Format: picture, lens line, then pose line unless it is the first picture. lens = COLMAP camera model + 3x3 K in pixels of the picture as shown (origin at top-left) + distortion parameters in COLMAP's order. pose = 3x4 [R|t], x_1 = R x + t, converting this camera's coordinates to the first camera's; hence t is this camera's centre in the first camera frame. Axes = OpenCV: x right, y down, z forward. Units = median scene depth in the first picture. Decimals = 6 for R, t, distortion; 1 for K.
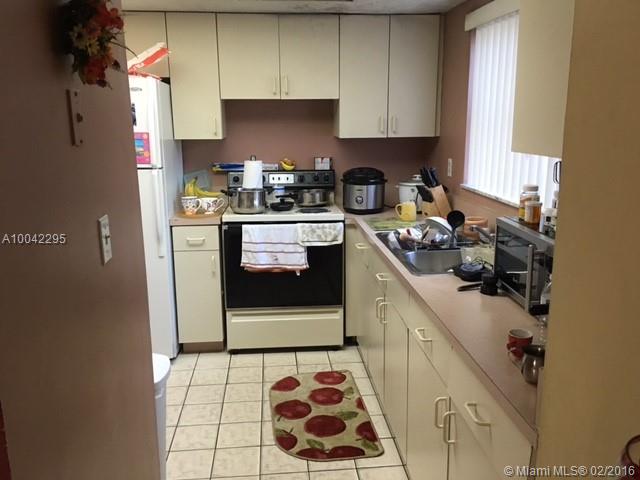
lens RADIAL K [[547.1, 0, 320.2], [0, 547.1, 240.9], [0, 0, 1]] dist [-0.007477, -0.002951]
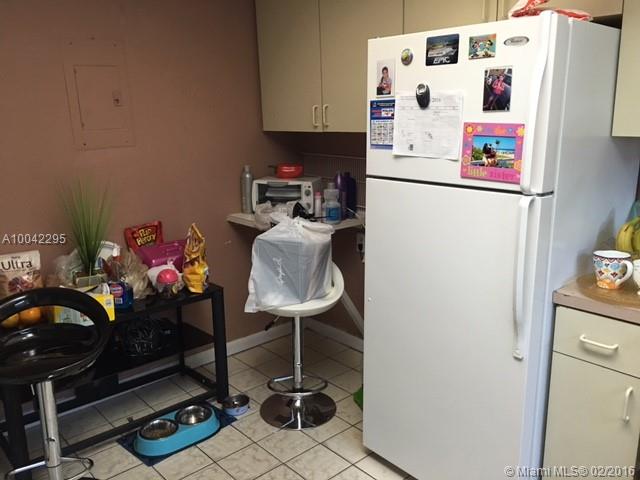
lens RADIAL K [[547.1, 0, 319.1], [0, 547.1, 238.1], [0, 0, 1]] dist [-0.007477, -0.002951]
pose [[0.585879, 0.171930, -0.791951, -0.004131], [-0.155674, 0.982913, 0.098221, -0.105590], [0.795306, 0.065740, 0.602633, 0.508518]]
